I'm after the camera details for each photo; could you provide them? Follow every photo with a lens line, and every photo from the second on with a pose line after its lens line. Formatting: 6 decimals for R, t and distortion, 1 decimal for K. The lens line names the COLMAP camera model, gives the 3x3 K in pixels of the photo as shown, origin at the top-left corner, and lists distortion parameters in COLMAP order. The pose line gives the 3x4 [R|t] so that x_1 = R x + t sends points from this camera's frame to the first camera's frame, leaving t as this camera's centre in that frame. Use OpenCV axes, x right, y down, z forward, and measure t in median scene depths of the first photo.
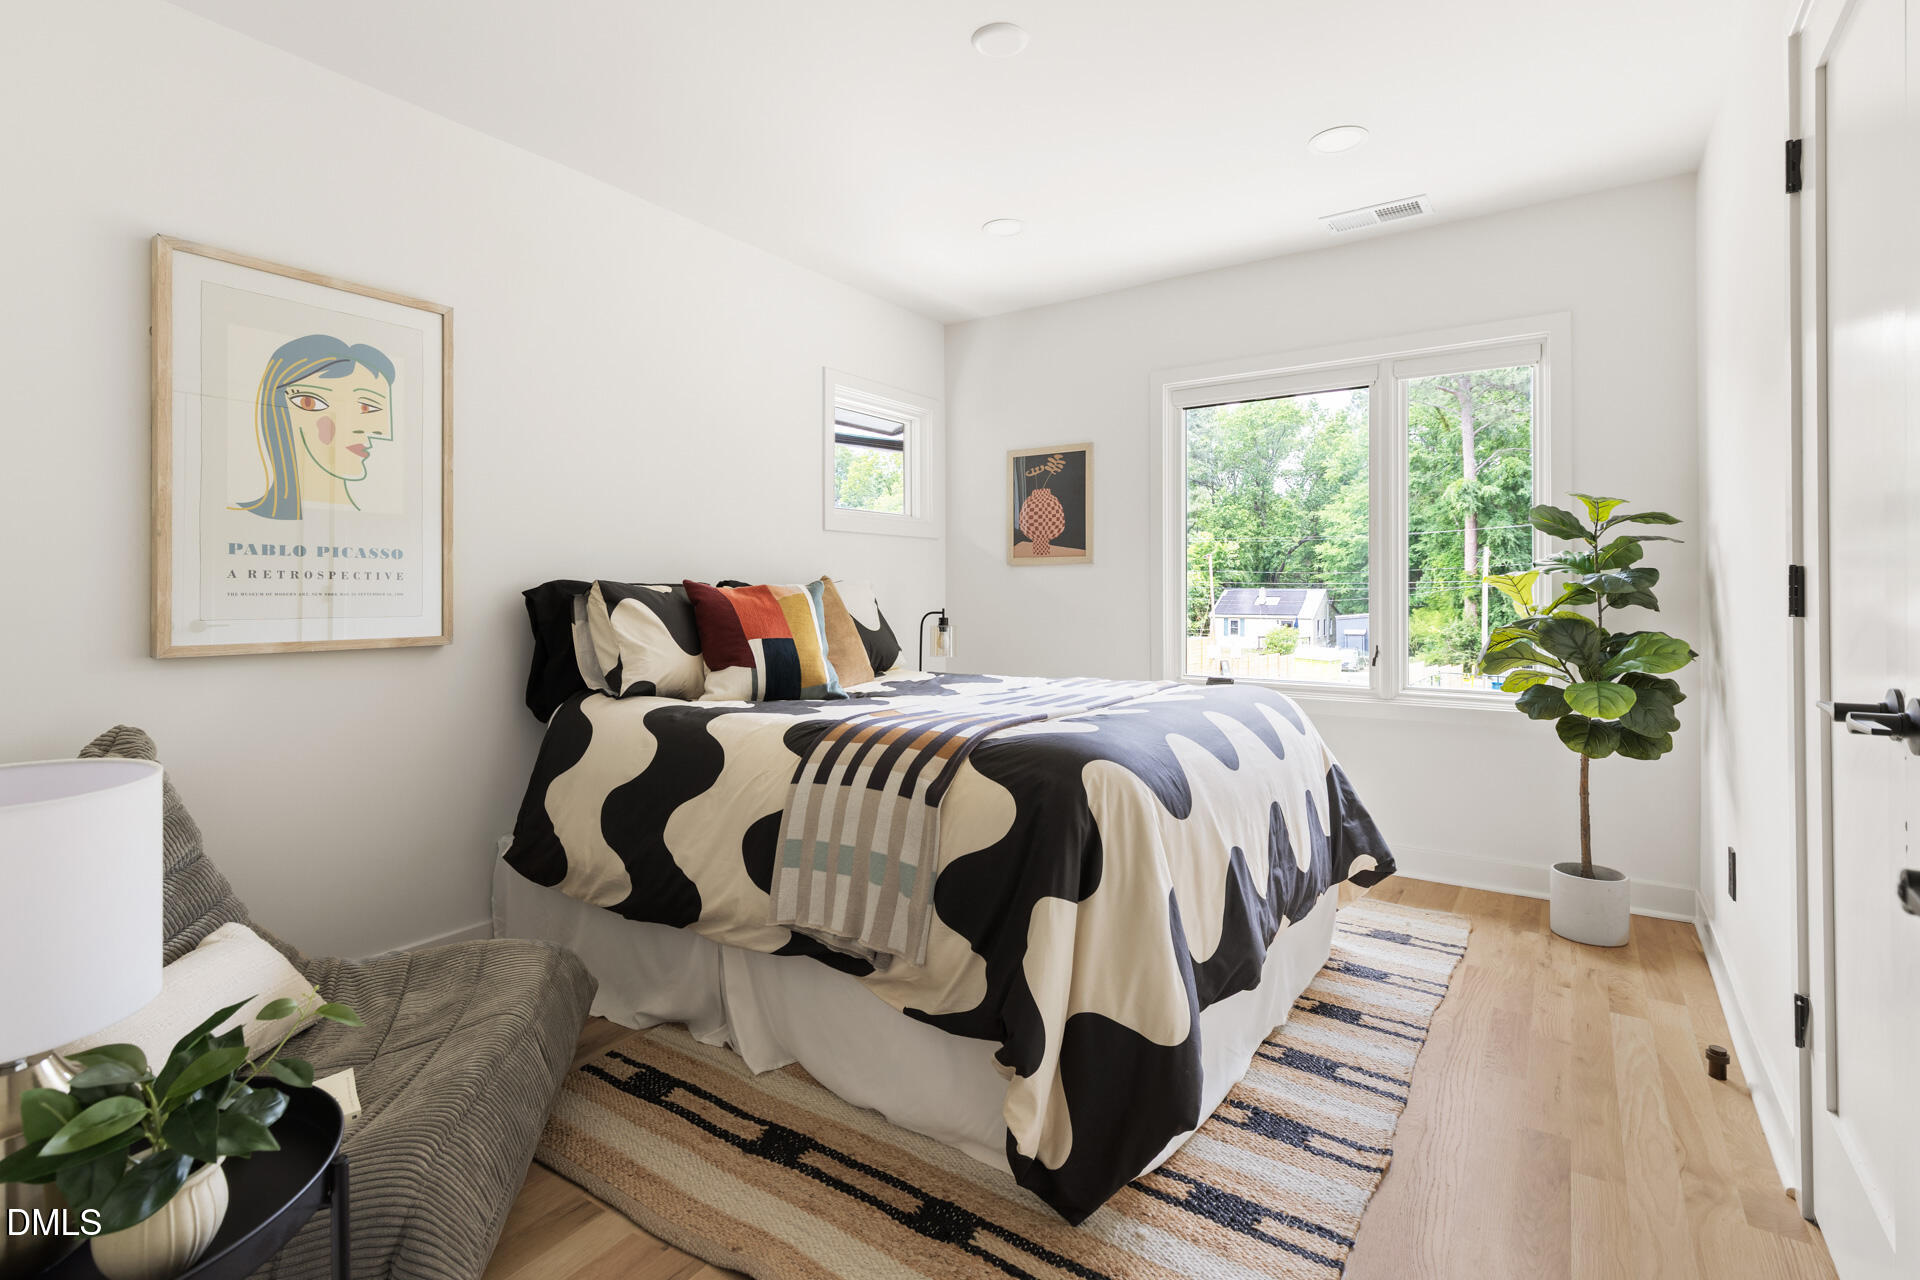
lens RADIAL K [[906.7, 0, 964.6], [0, 906.7, 583.5], [0, 0, 1]] dist [0.003790, -0.000214]
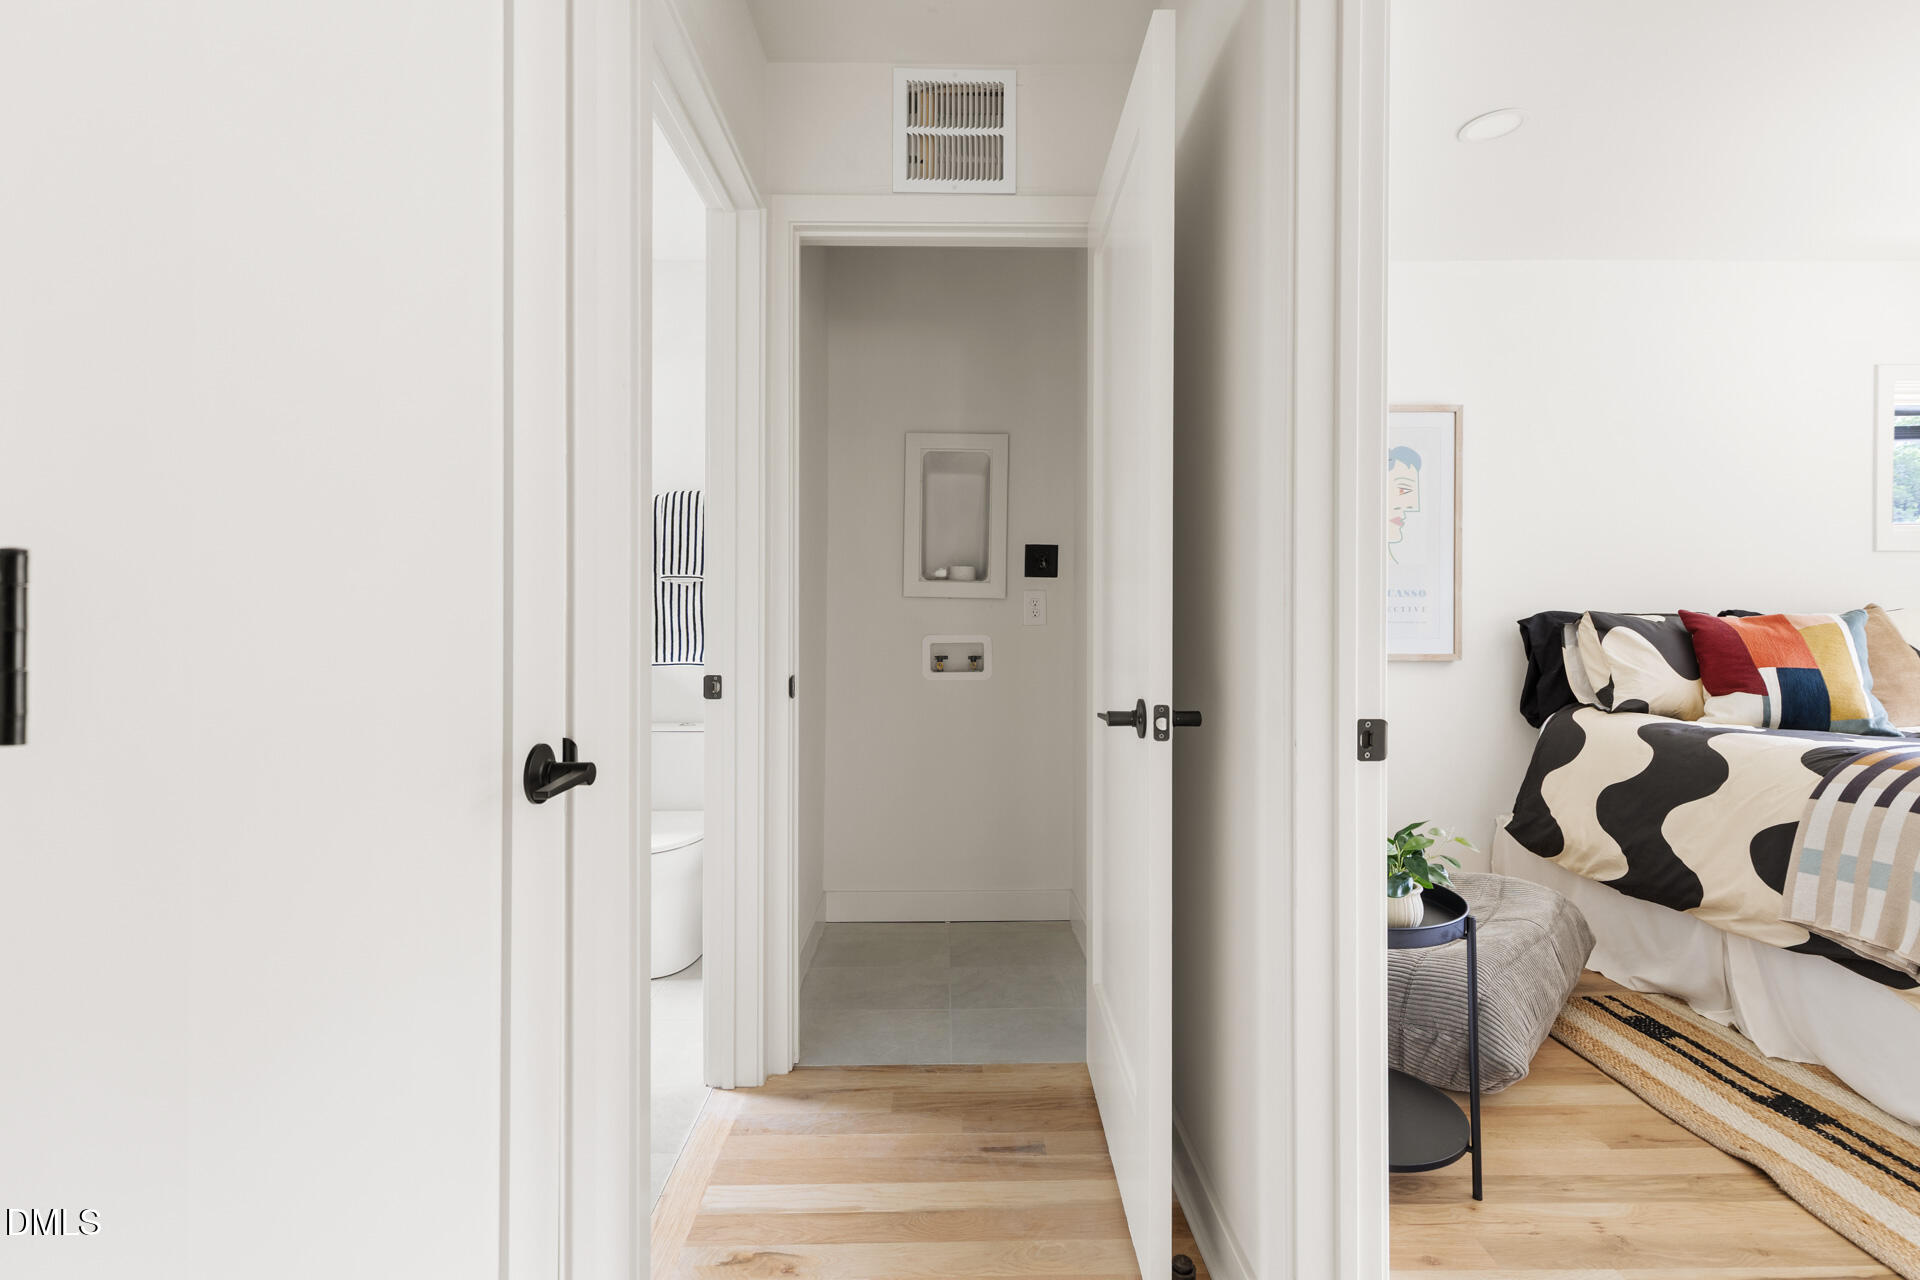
lens RADIAL K [[869.2, 0, 964.4], [0, 869.2, 622.8], [0, 0, 1]] dist [0.008041, -0.000530]
pose [[0.561769, 0.003954, -0.827284, 0.089221], [0.005157, 0.999952, 0.008281, -0.002210], [0.827278, -0.008918, 0.561722, -0.353556]]
